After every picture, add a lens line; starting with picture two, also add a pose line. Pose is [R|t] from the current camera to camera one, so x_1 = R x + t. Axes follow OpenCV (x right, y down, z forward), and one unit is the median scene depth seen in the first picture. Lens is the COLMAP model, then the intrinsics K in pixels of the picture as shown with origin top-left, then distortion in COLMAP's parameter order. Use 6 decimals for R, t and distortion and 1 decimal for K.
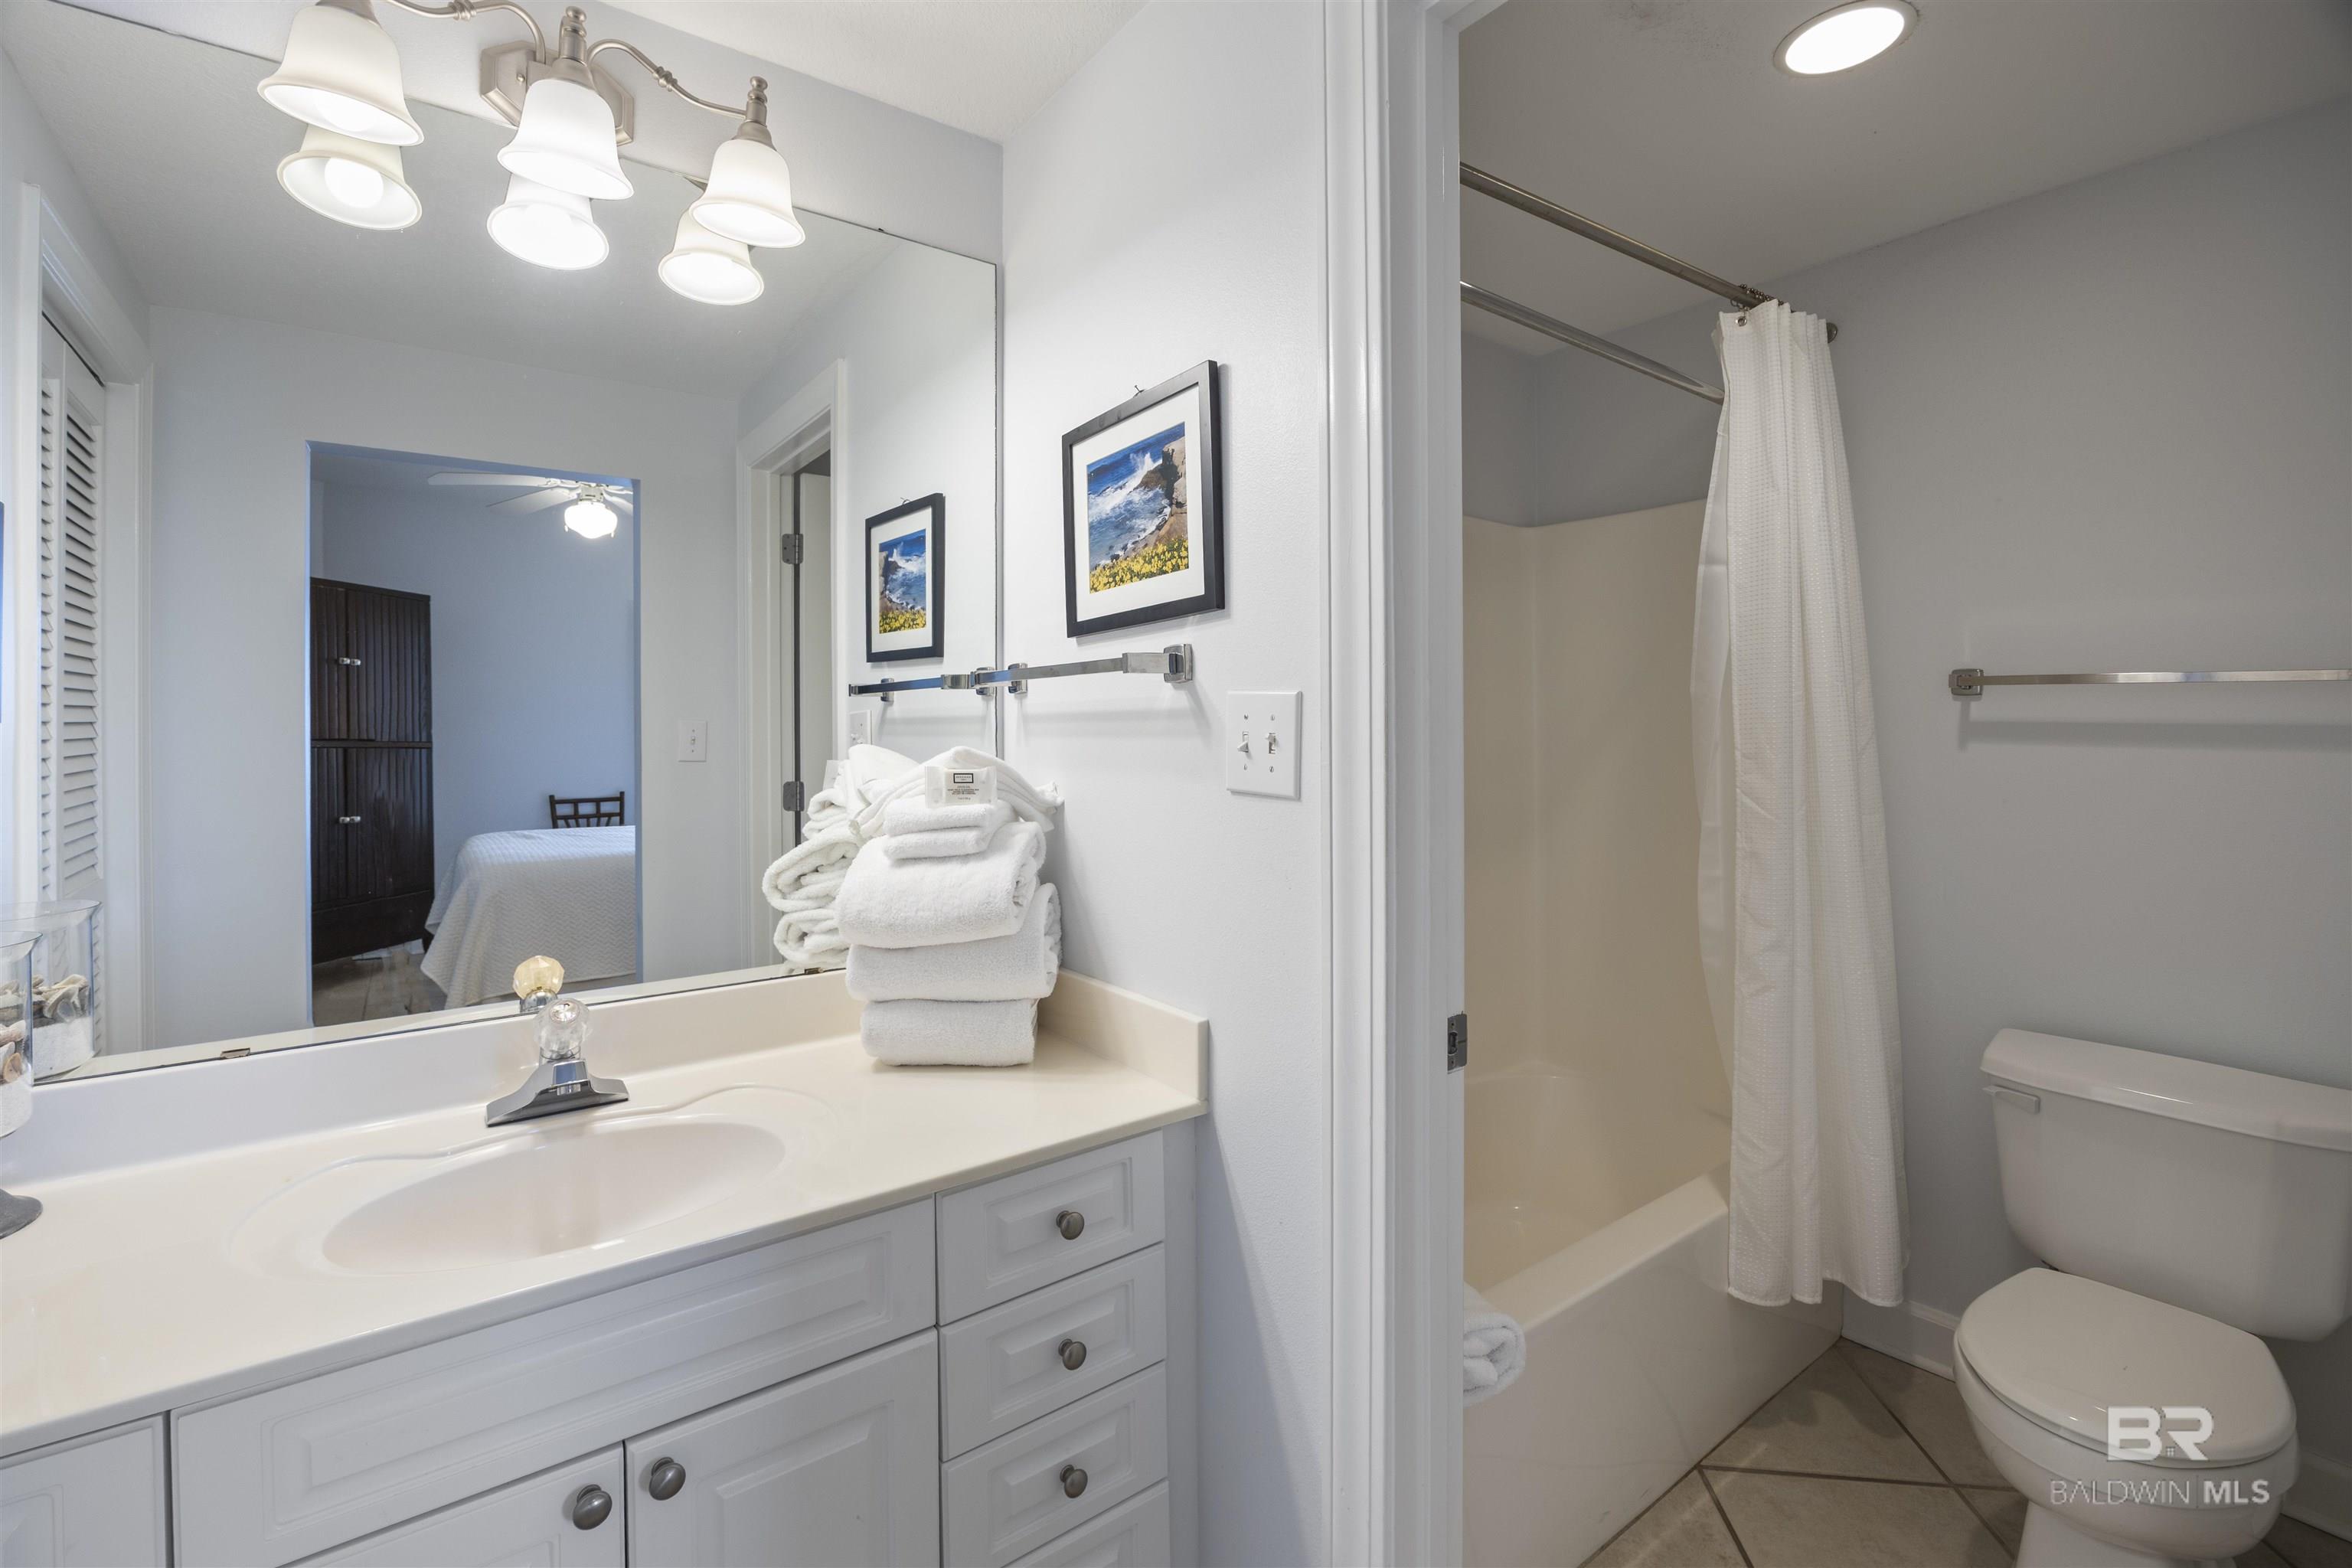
lens RADIAL K [[1024.4, 0, 1171.6], [0, 1024.4, 727.2], [0, 0, 1]] dist [-0.015463, 0.000421]
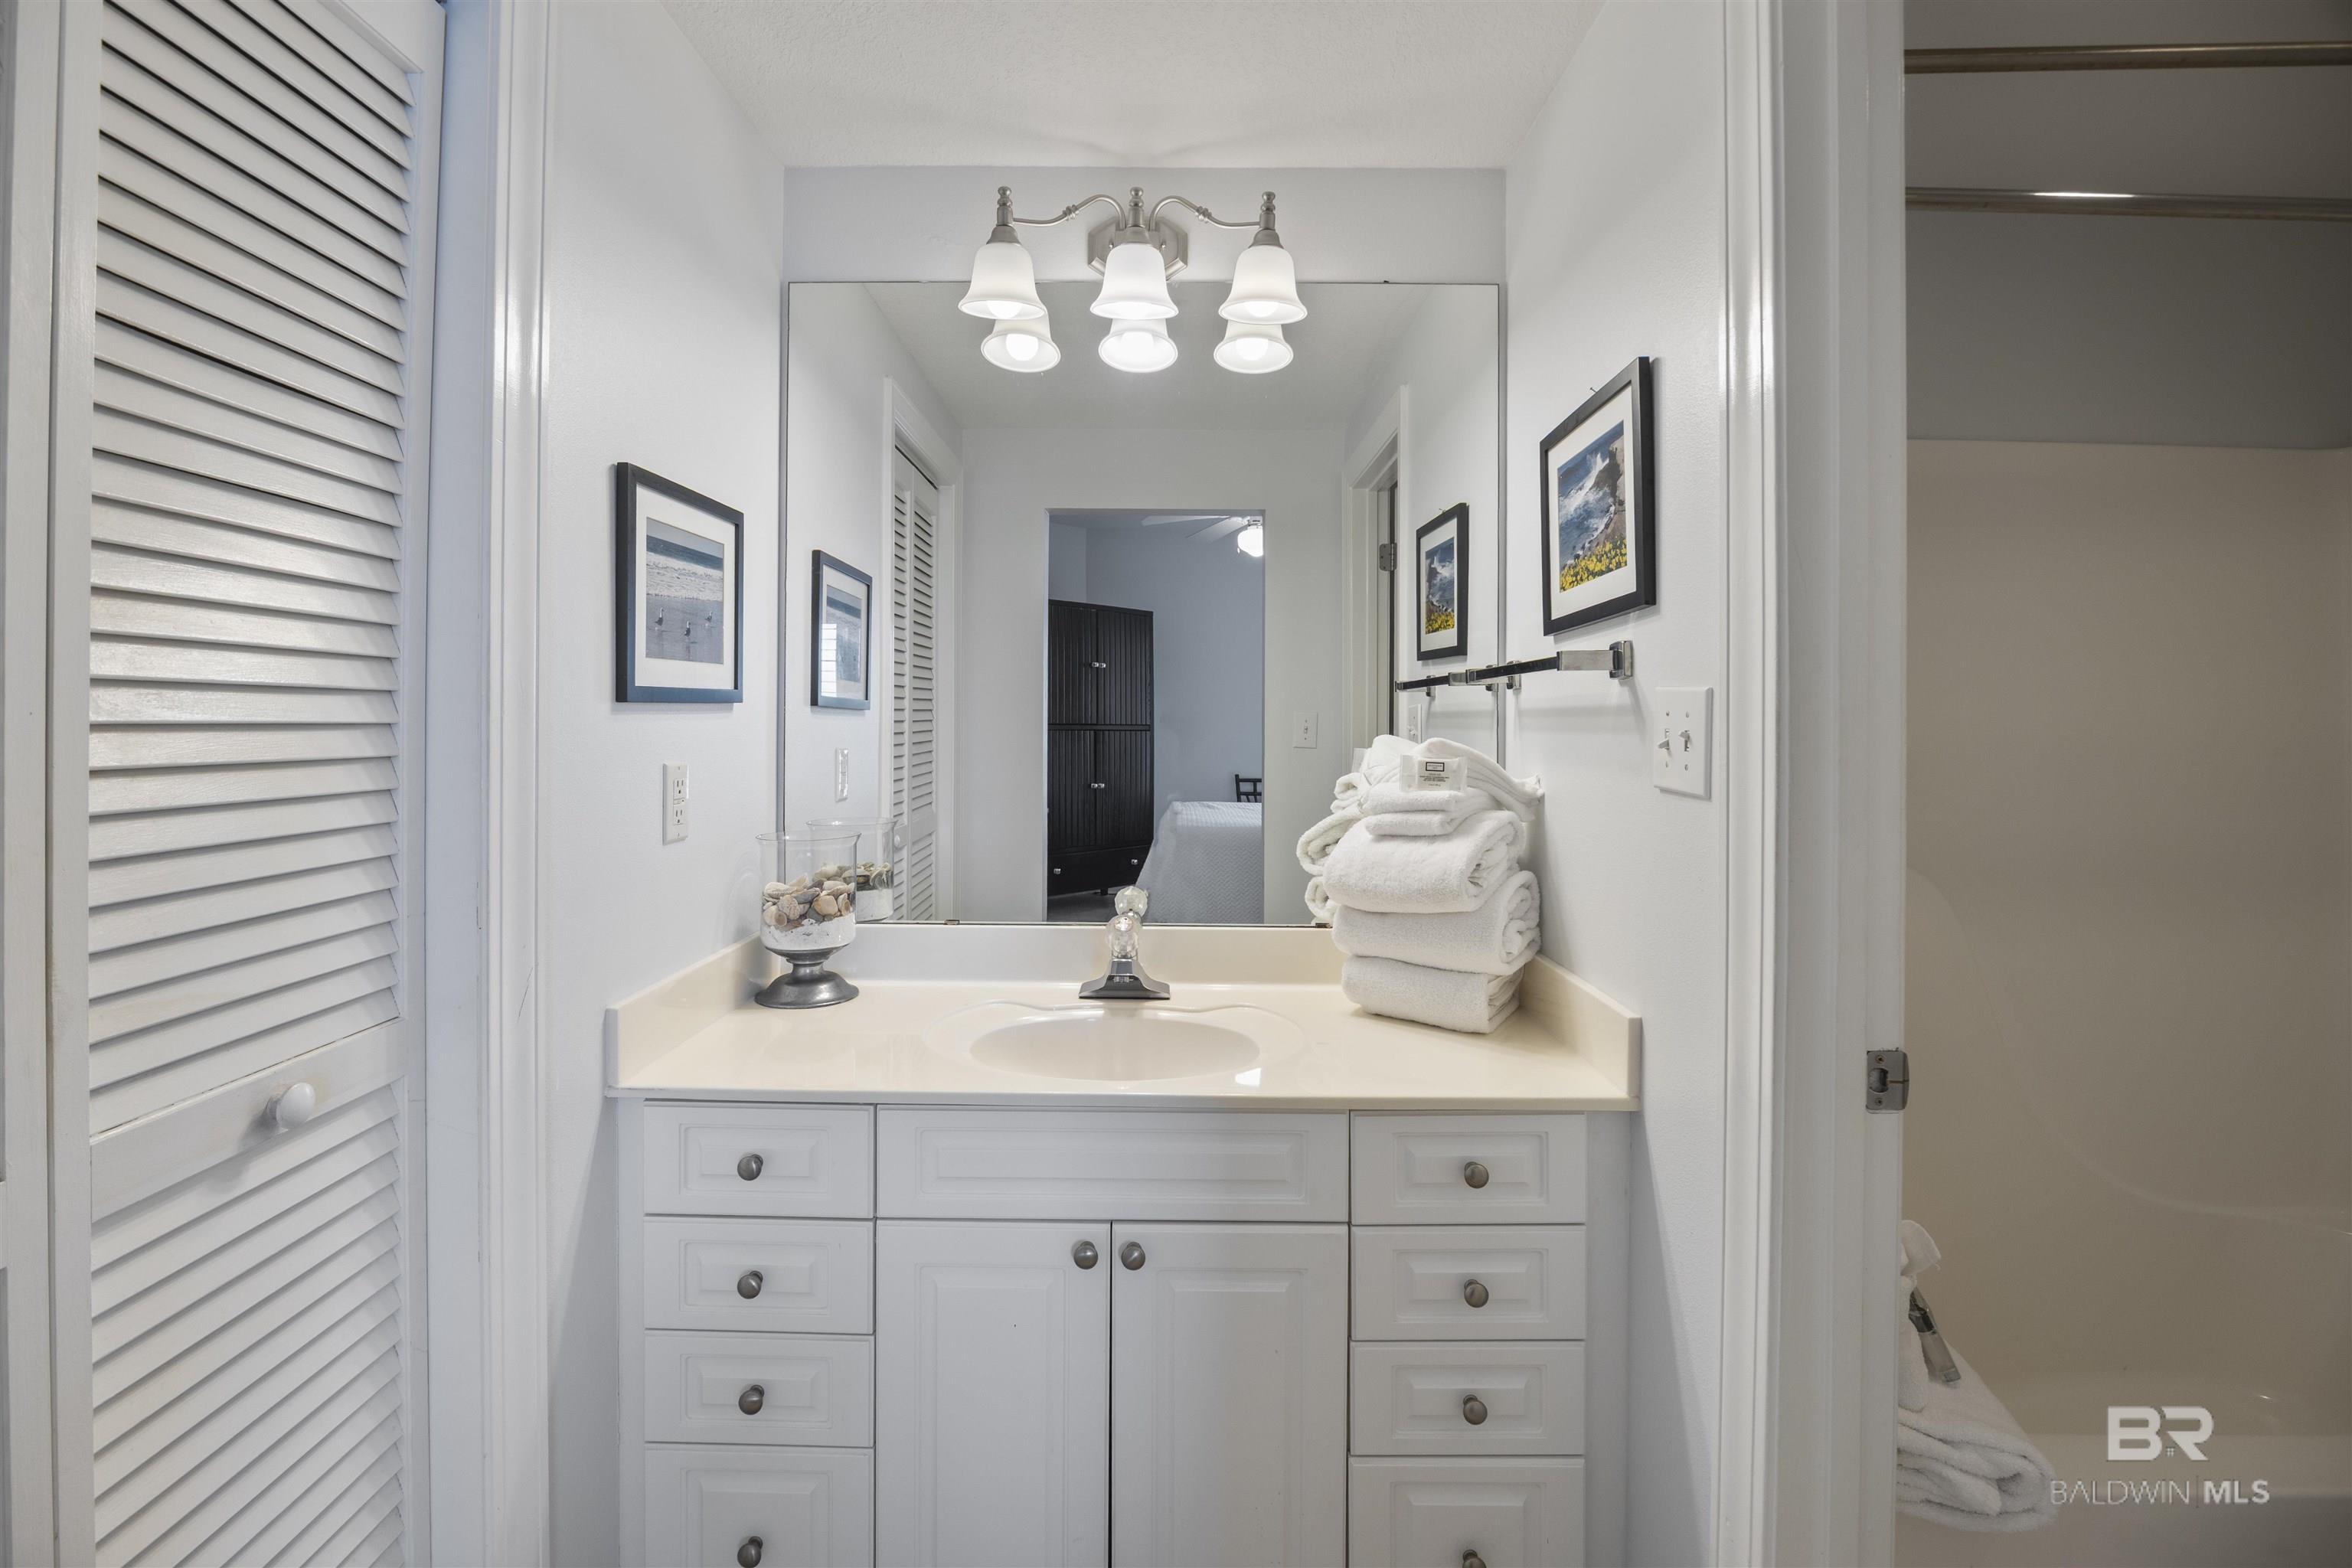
lens RADIAL K [[1031.6, 0, 1174.4], [0, 1031.6, 722.1], [0, 0, 1]] dist [-0.023219, 0.007535]
pose [[0.806724, 0.015038, -0.590737, 0.231990], [-0.014247, 0.999881, 0.005998, -0.001045], [0.590757, 0.003577, 0.806842, -0.067868]]
